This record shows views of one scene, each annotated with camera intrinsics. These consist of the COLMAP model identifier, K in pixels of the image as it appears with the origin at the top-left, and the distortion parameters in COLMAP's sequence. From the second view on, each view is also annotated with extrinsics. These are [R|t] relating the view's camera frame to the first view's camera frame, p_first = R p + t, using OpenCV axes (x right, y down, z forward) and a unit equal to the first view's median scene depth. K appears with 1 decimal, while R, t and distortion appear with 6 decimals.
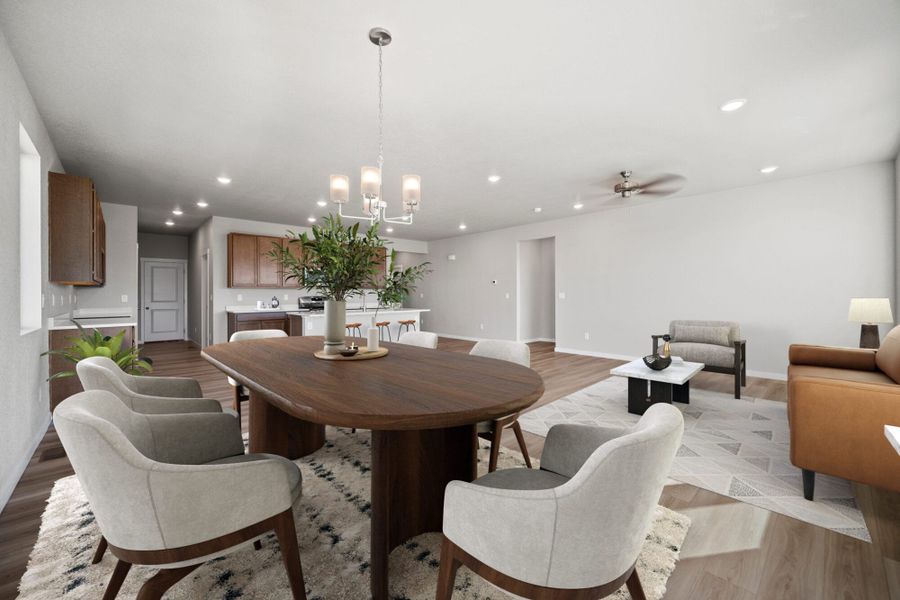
lens RADIAL K [[356.1, 0, 450.0], [0, 356.1, 300.0], [0, 0, 1]] dist [-0.000229, -0.000012]
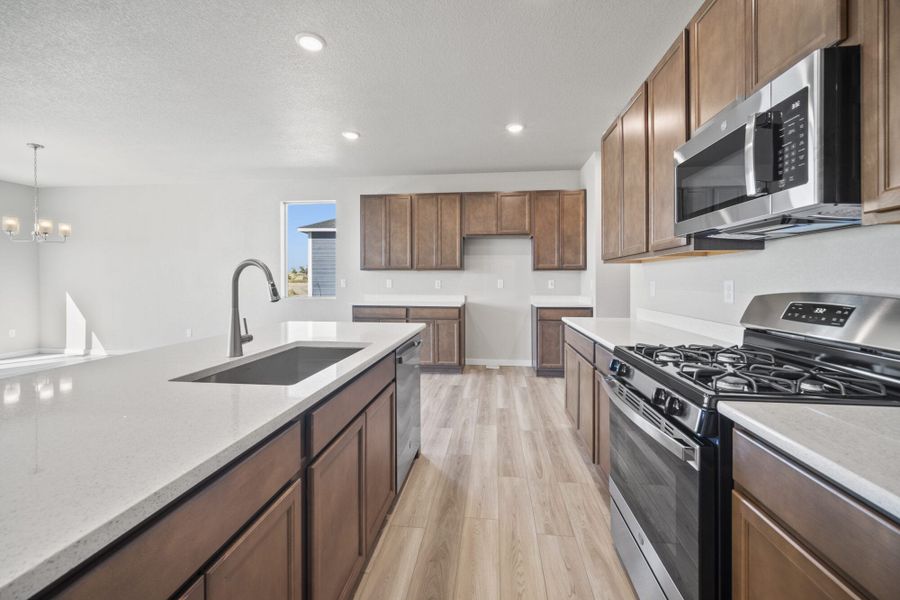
lens RADIAL K [[360.9, 0, 448.7], [0, 360.9, 282.7], [0, 0, 1]] dist [-0.002417, -0.000225]
pose [[-0.771953, 0.008044, -0.635629, -0.195739], [-0.001706, 0.999890, 0.014726, -0.018148], [0.635677, 0.012452, -0.771855, 1.256503]]
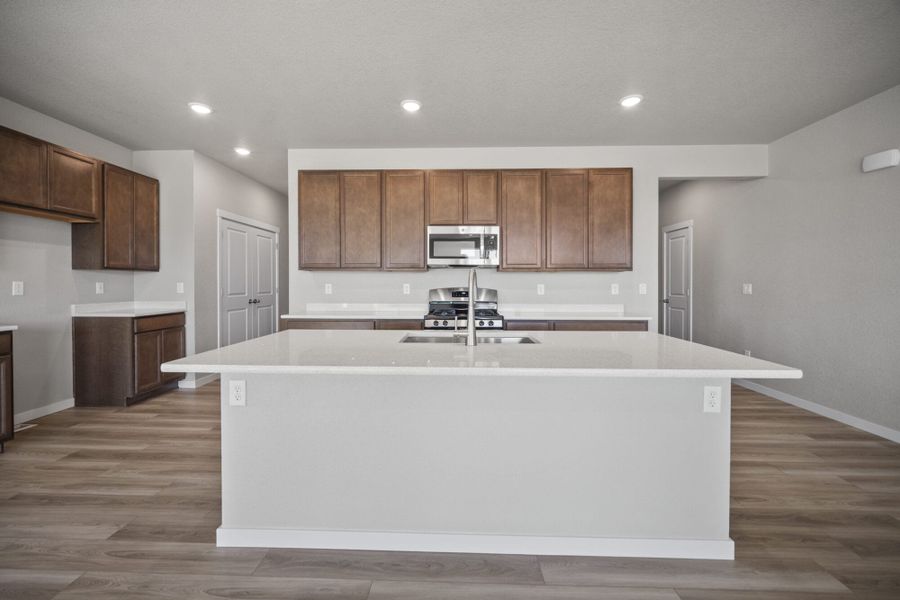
lens RADIAL K [[360.9, 0, 448.7], [0, 360.9, 282.7], [0, 0, 1]] dist [-0.002417, -0.000225]
pose [[0.703967, 0.007170, -0.710196, -0.051473], [-0.011194, 0.999937, -0.001001, -0.017947], [0.710144, 0.008654, 0.704003, 0.796814]]
